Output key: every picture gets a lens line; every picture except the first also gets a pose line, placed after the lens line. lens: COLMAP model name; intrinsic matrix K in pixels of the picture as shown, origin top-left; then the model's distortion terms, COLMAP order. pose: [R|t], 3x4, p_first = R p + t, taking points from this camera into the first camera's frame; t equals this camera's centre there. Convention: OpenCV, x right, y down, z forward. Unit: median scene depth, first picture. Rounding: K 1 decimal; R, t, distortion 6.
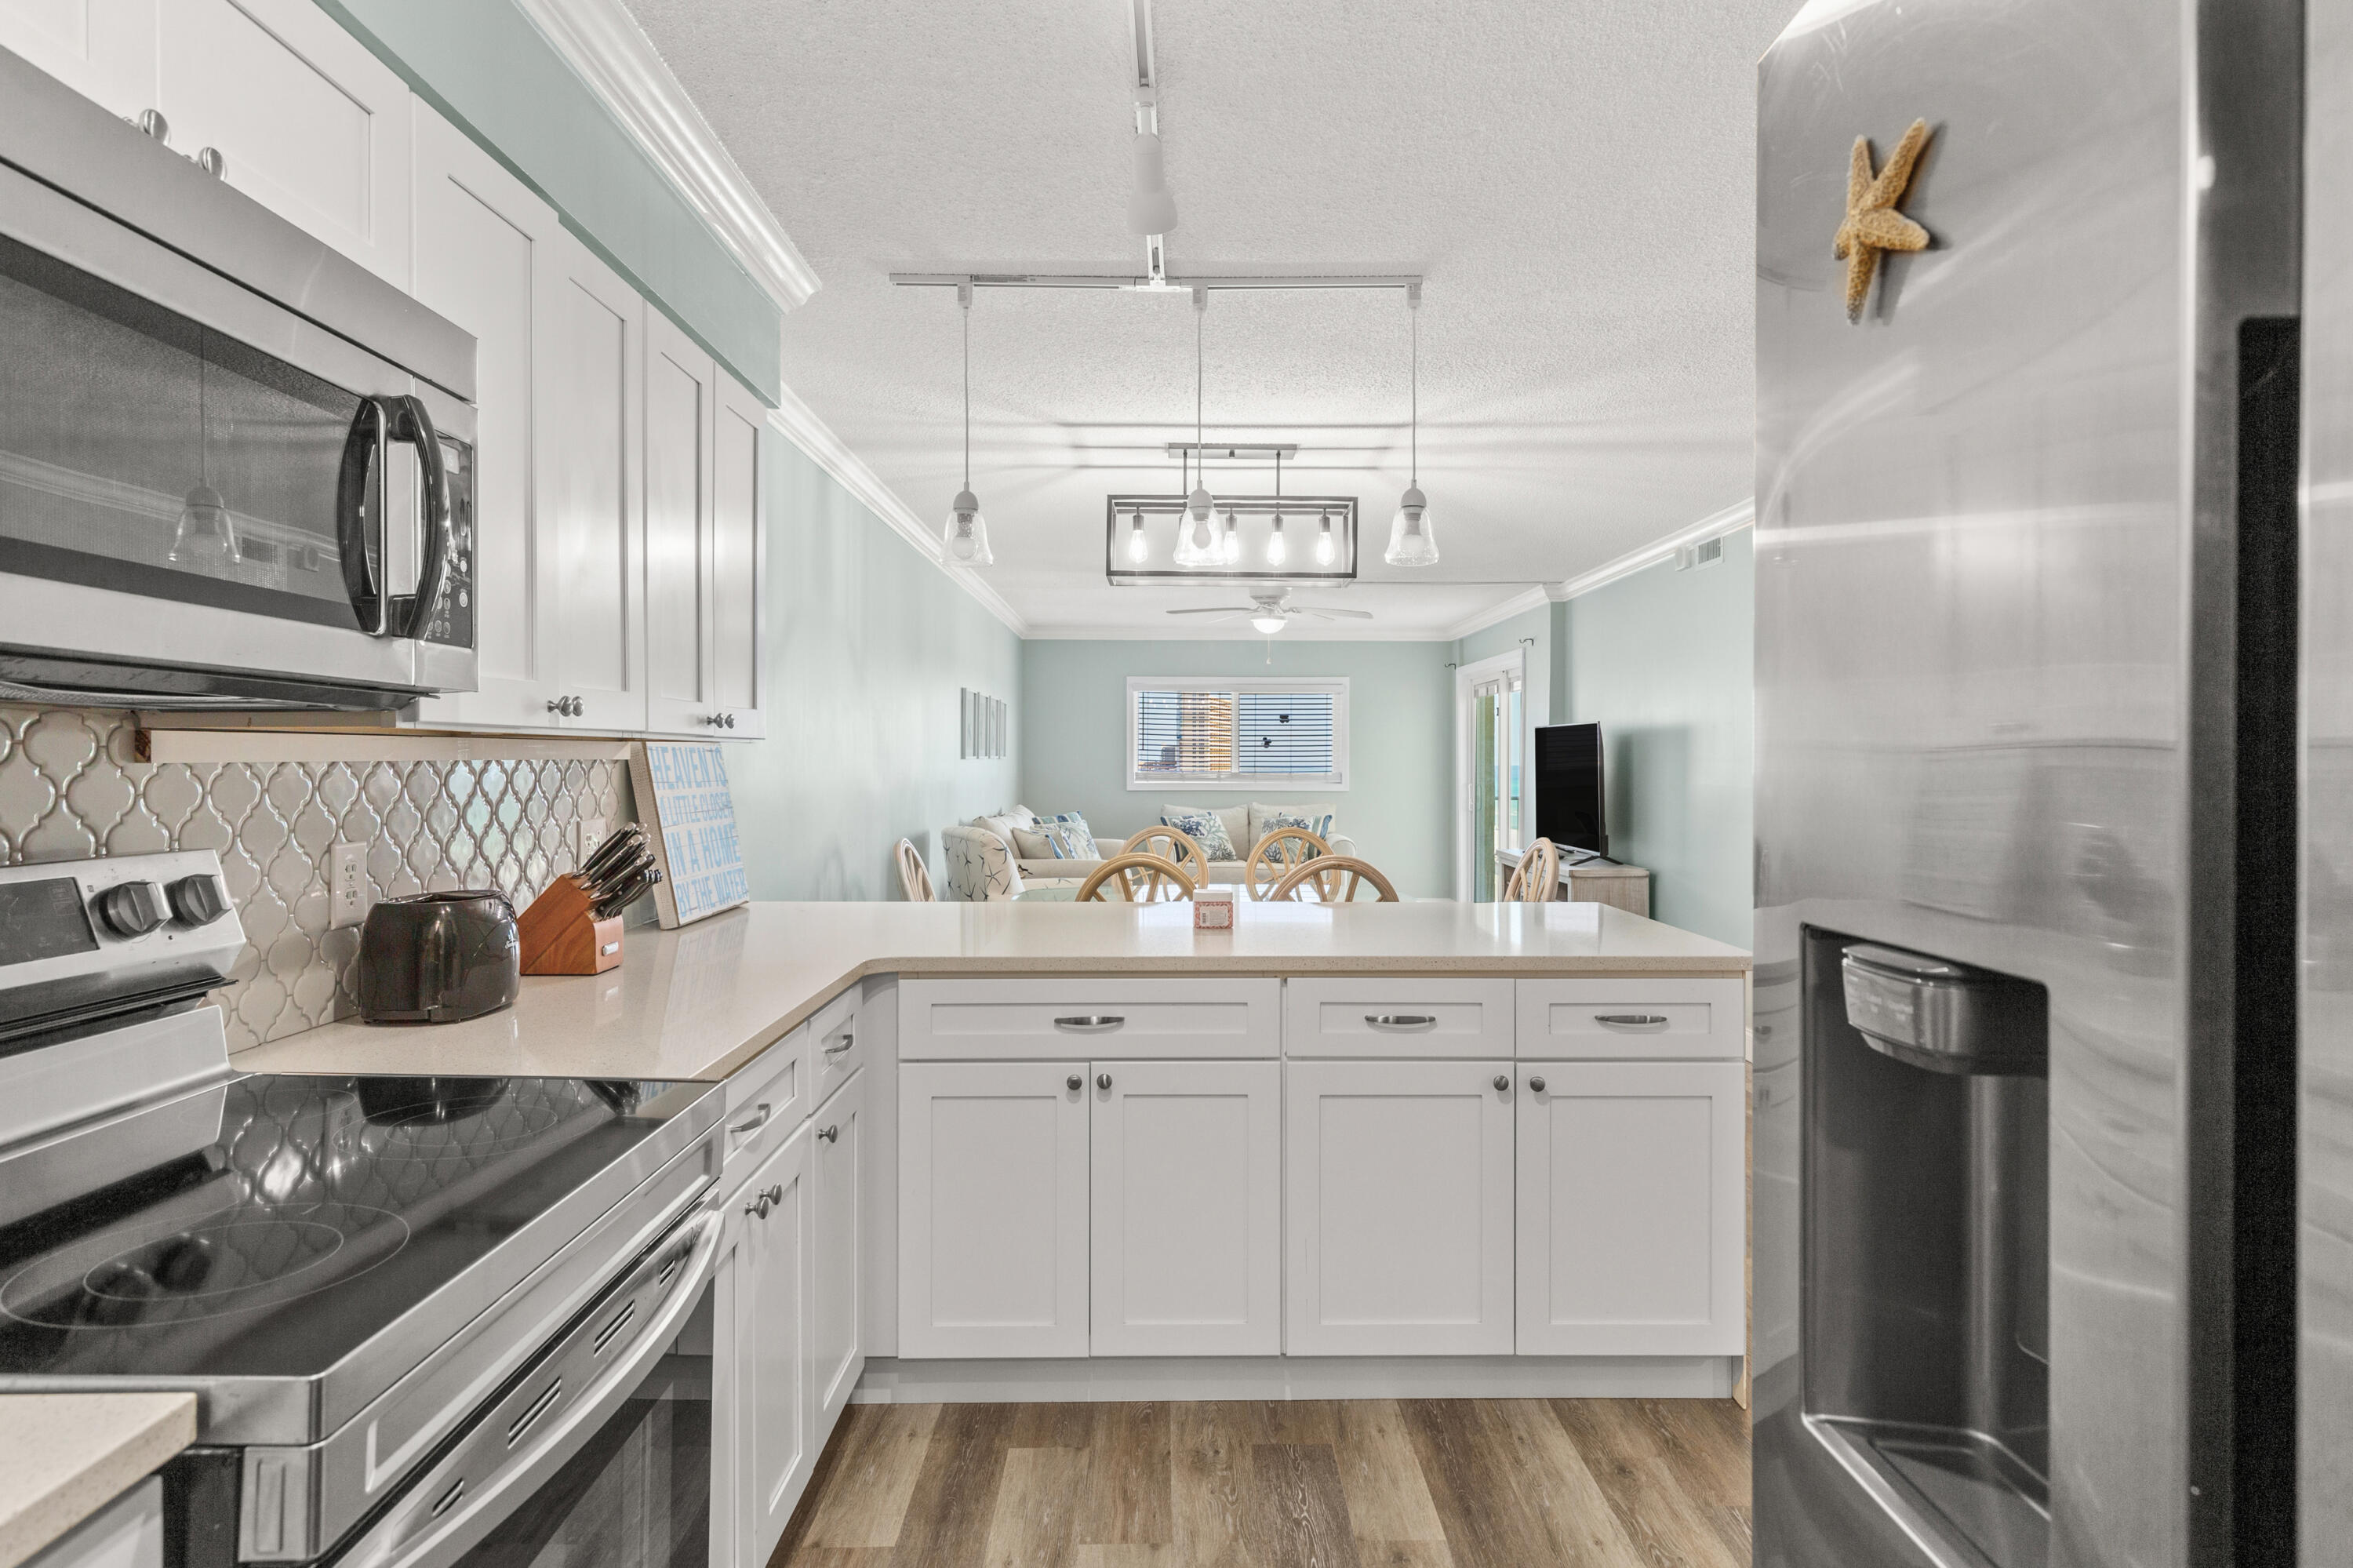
lens RADIAL K [[1278.8, 0, 1173.5], [0, 1278.8, 766.9], [0, 0, 1]] dist [-0.000009, -0.000011]
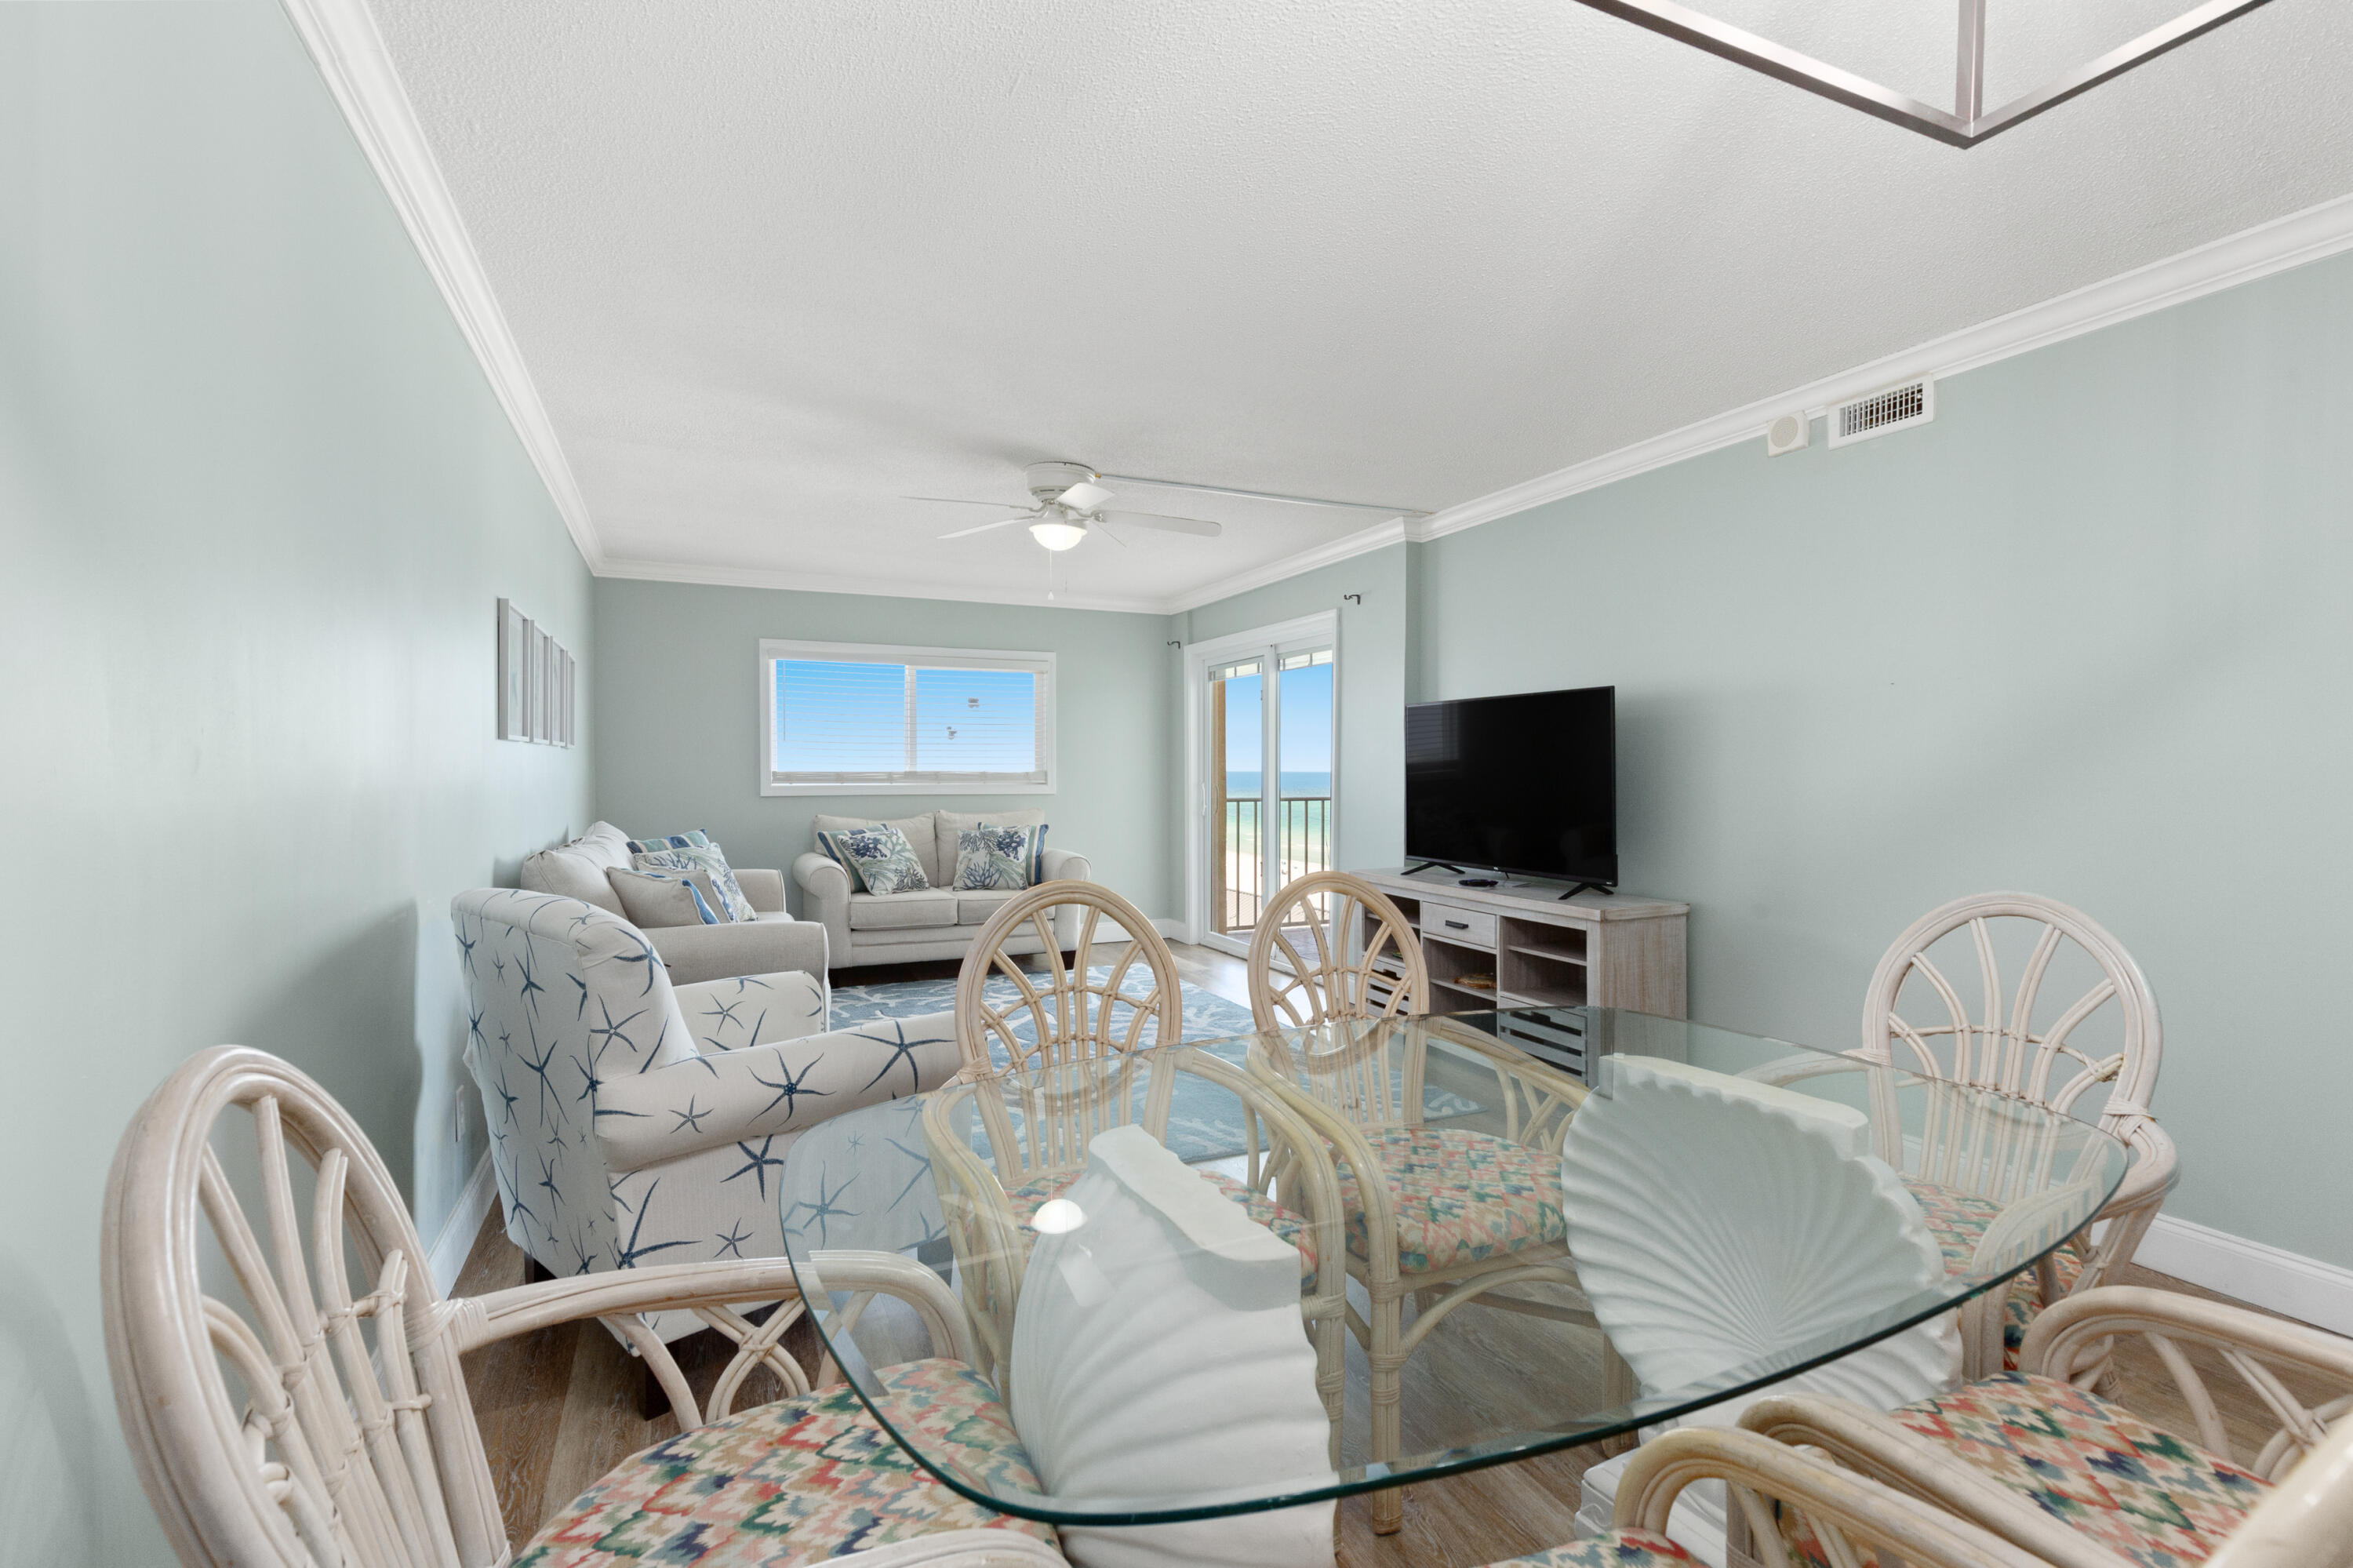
lens RADIAL K [[1059.8, 0, 1185.1], [0, 1059.8, 769.1], [0, 0, 1]] dist [0.007996, 0.000188]
pose [[0.911293, -0.003550, 0.411743, -0.069227], [0.004758, 0.999987, -0.001909, 0.005744], [-0.411731, 0.003698, 0.911298, 0.382798]]
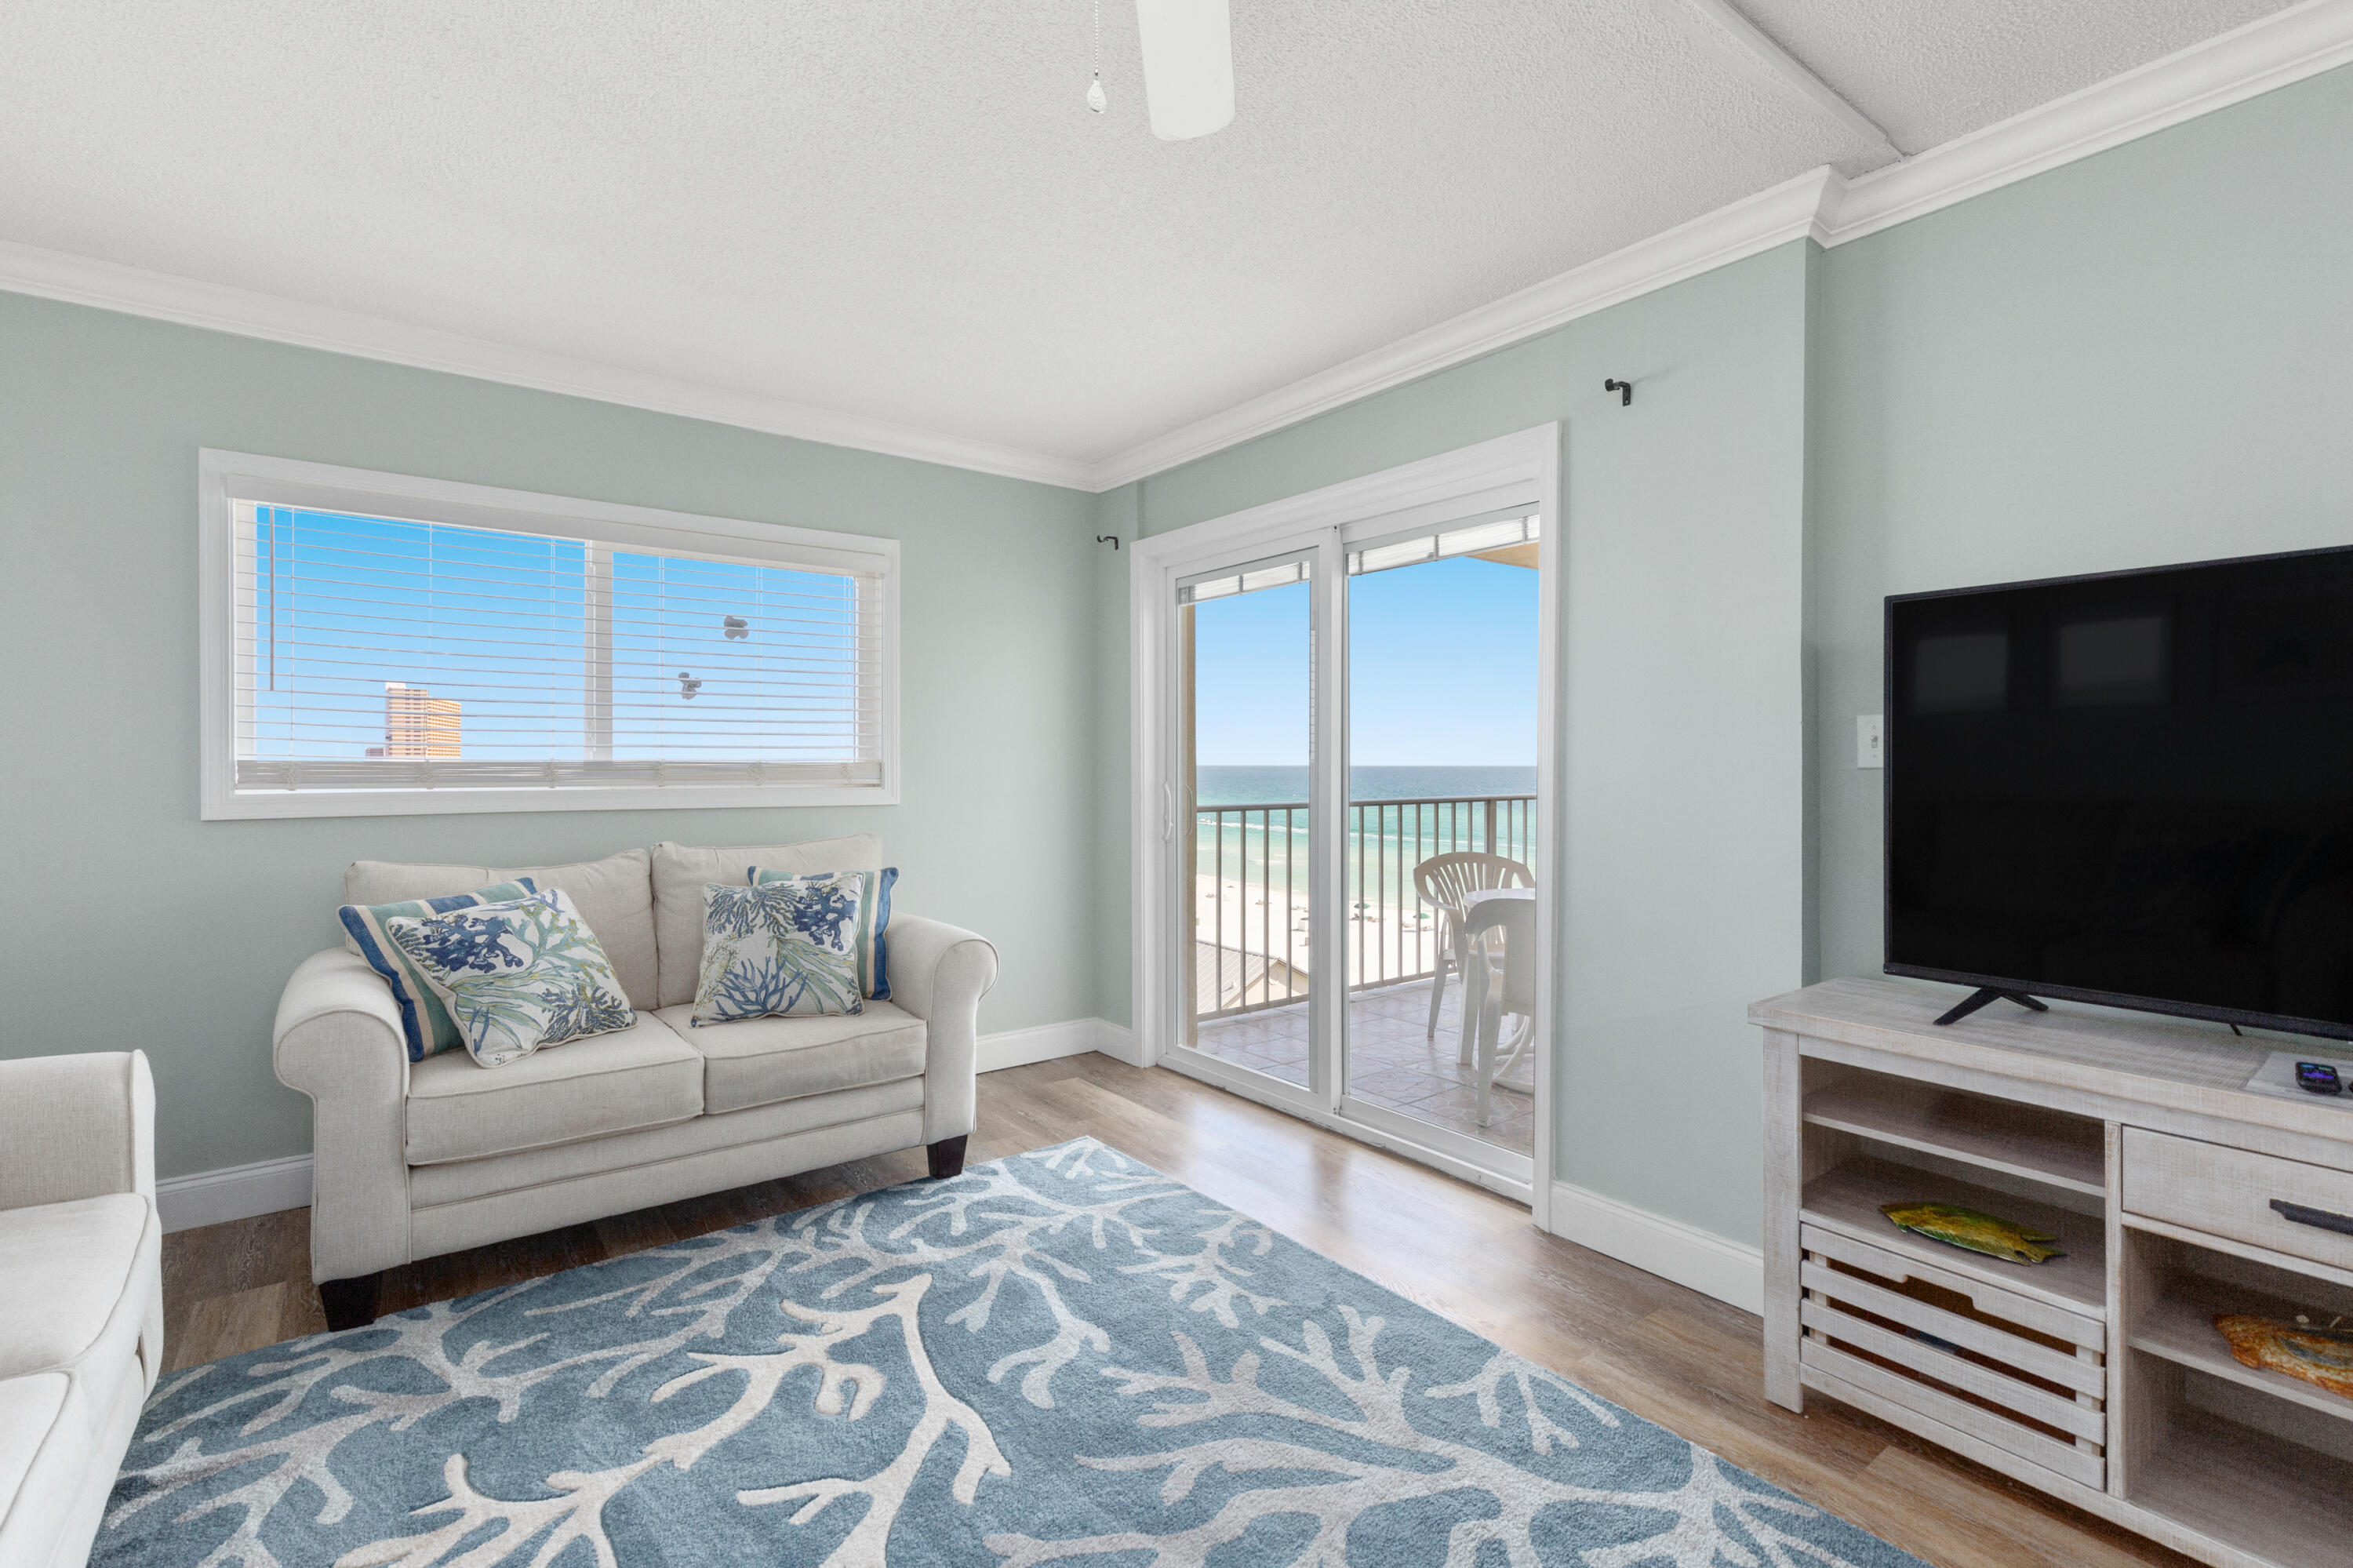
lens RADIAL K [[1067.5, 0, 1185.9], [0, 1067.5, 761.1], [0, 0, 1]] dist [0.007589, -0.000132]
pose [[0.799081, -0.002117, 0.601219, -0.002731], [0.004236, 0.999989, -0.002109, 0.006374], [-0.601208, 0.004232, 0.799081, 0.702573]]
